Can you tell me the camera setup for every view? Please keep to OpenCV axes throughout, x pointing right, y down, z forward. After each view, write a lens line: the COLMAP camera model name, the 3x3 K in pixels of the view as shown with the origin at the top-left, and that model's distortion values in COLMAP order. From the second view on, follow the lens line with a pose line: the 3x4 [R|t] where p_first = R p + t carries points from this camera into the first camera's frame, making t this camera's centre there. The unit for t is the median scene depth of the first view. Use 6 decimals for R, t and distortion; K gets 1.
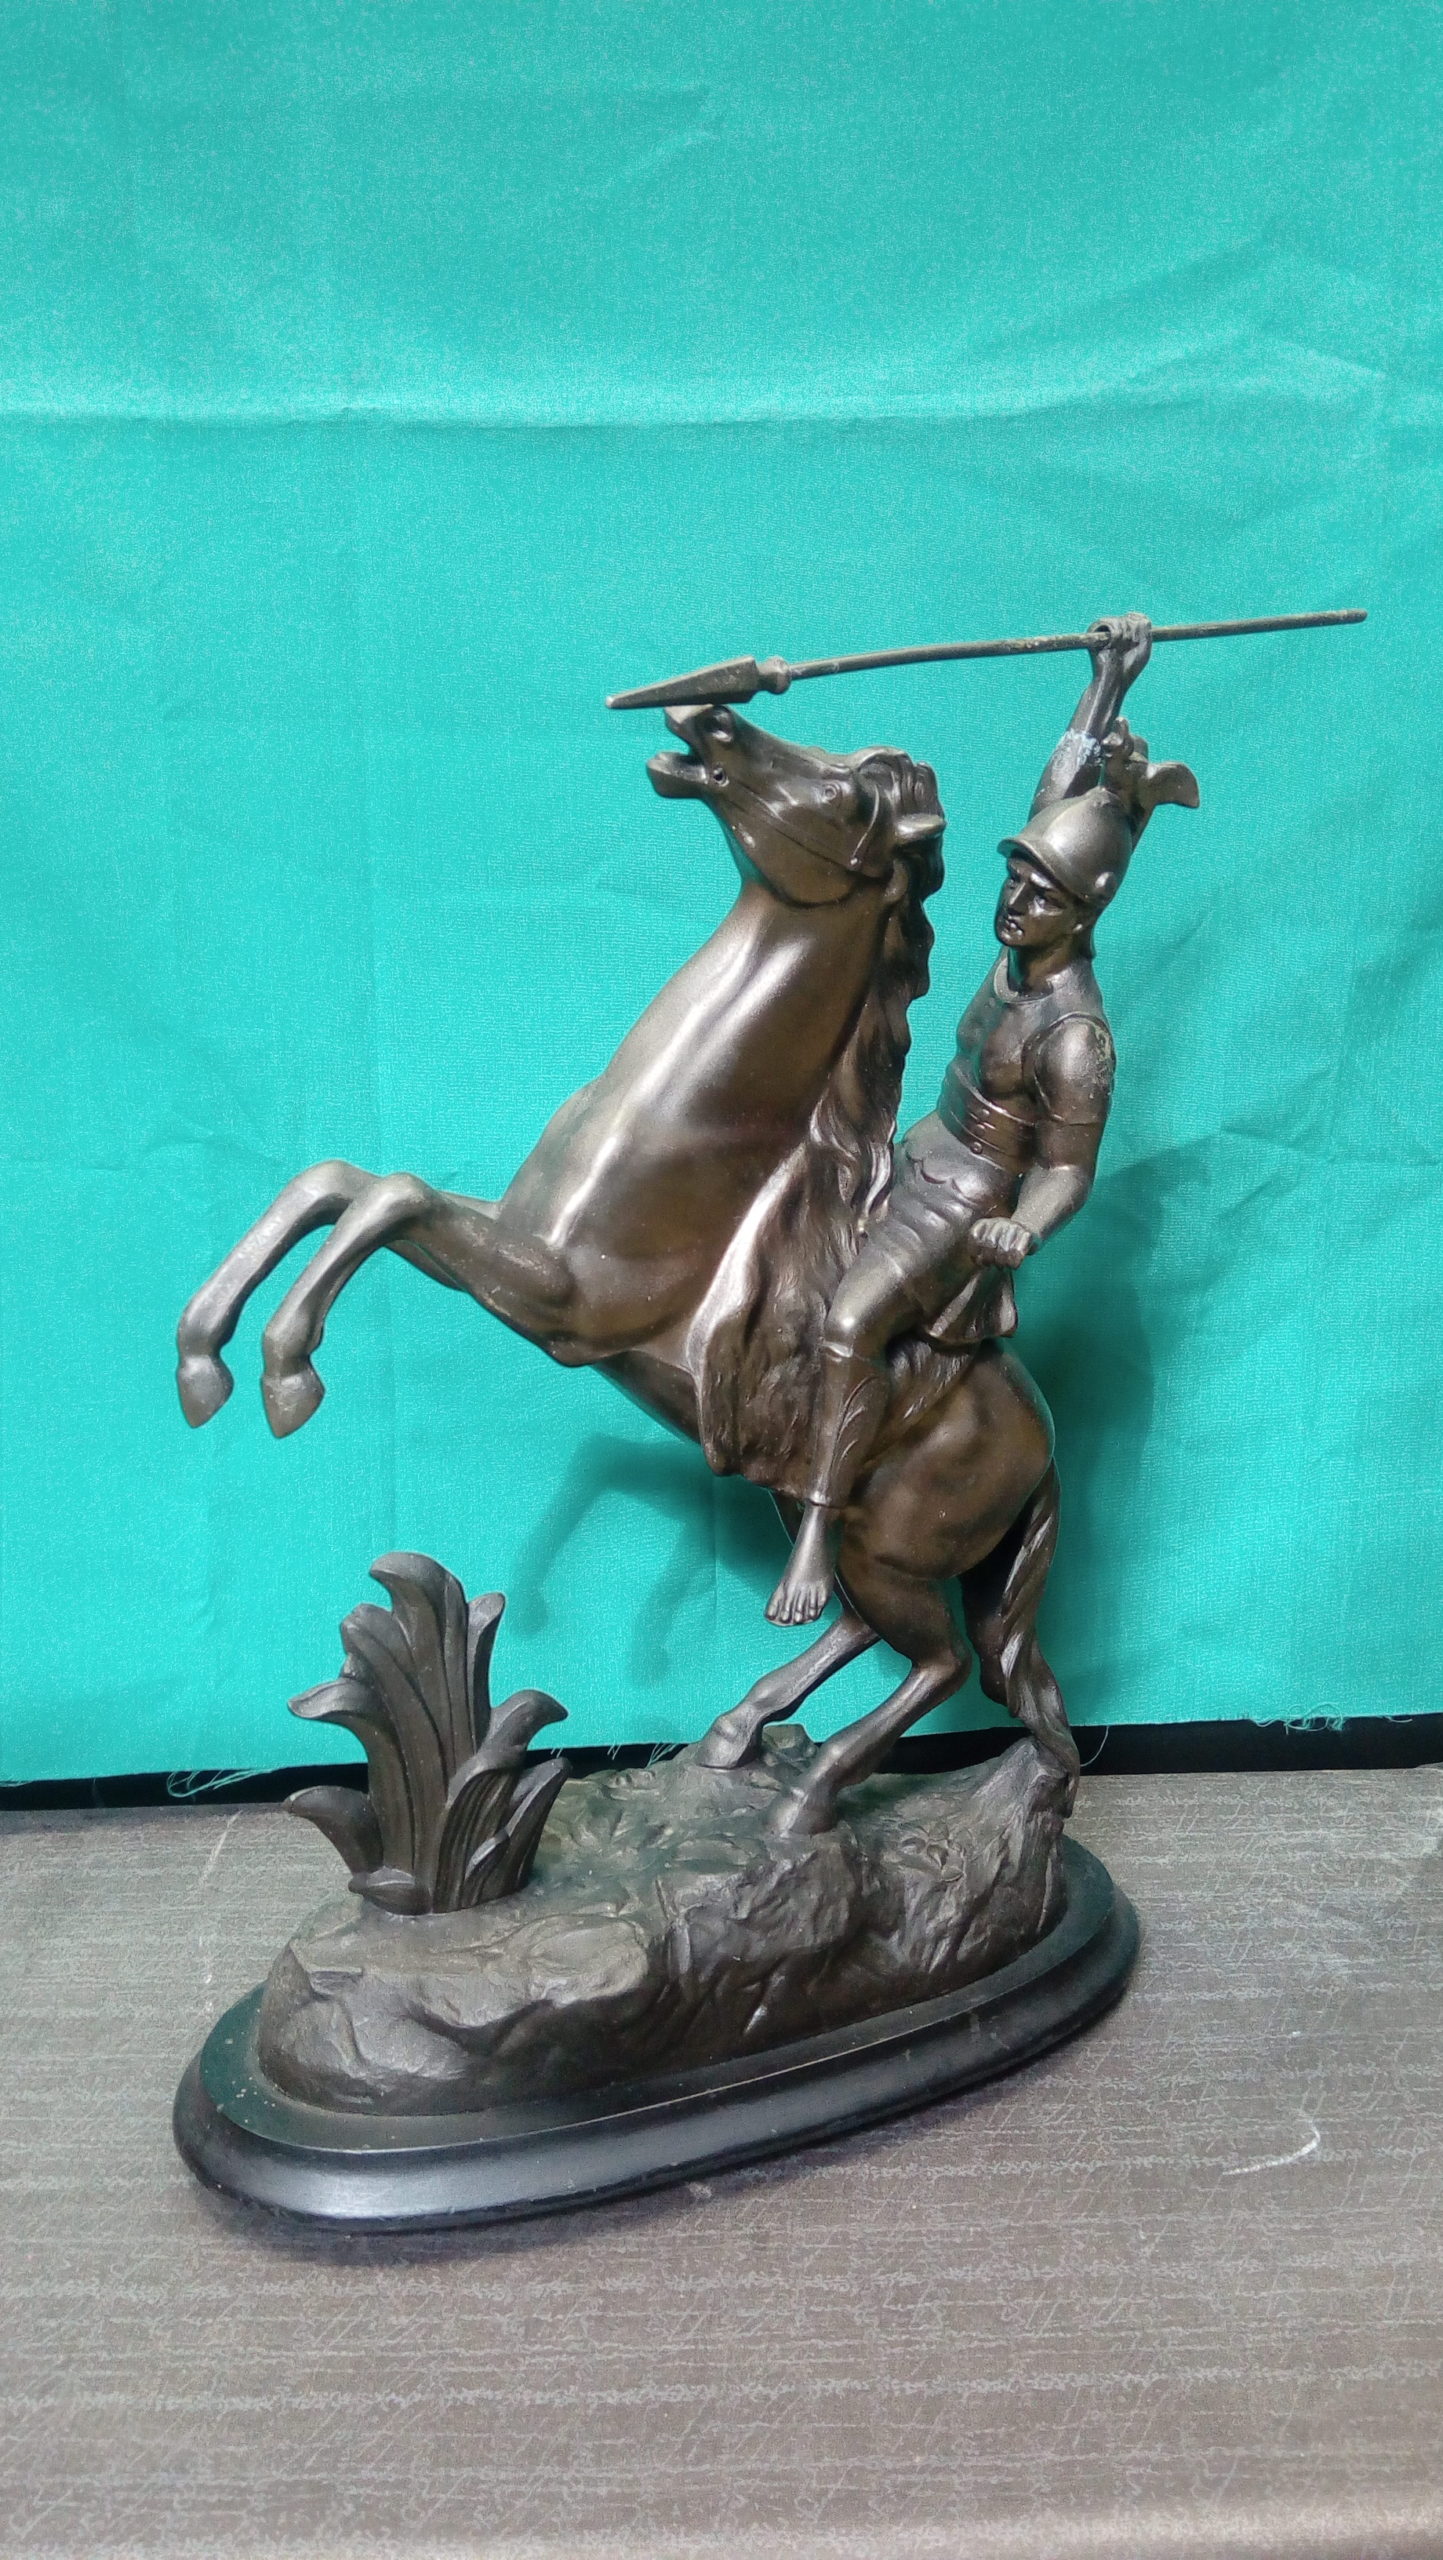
lens RADIAL K [[1929.0, 0, 721.5], [0, 1929.0, 1280.0], [0, 0, 1]] dist [0.116772, -0.194738]
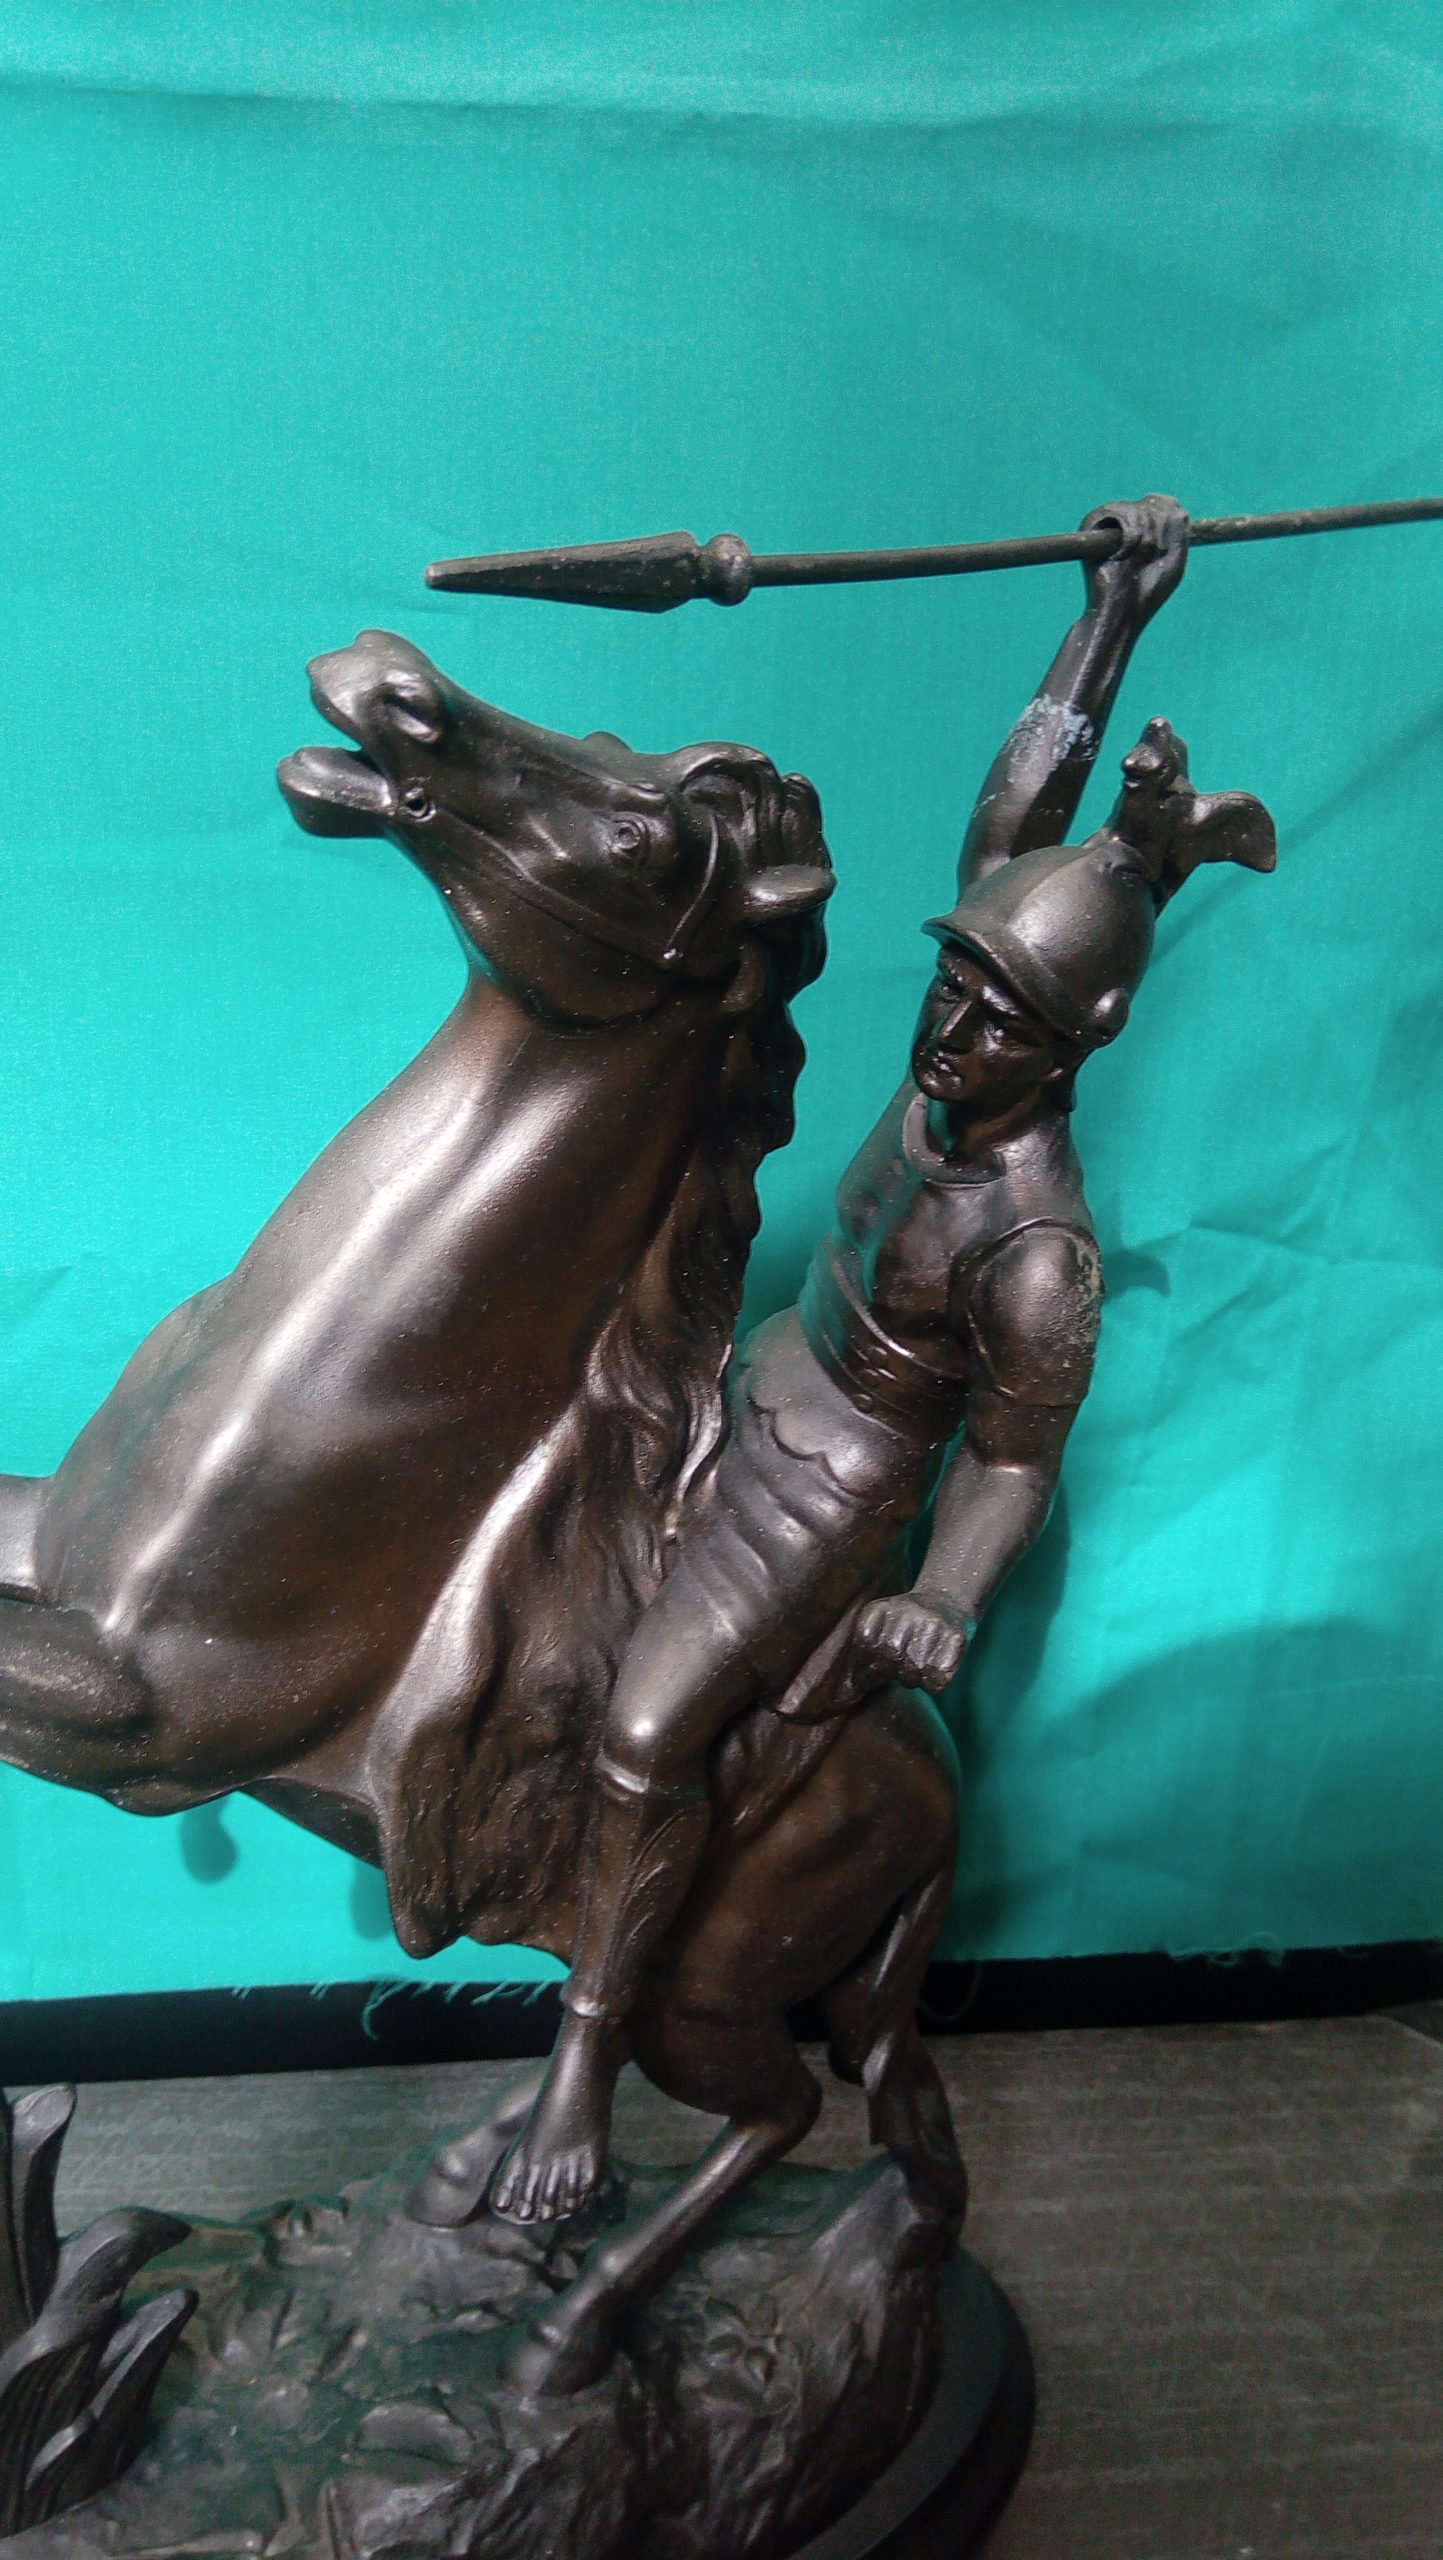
lens RADIAL K [[1929.0, 0, 721.5], [0, 1929.0, 1280.0], [0, 0, 1]] dist [0.116772, -0.194738]
pose [[0.995588, 0.016583, 0.092351, 0.031344], [-0.027569, 0.992513, 0.118989, -0.177306], [-0.089686, -0.121010, 0.988591, 0.412440]]
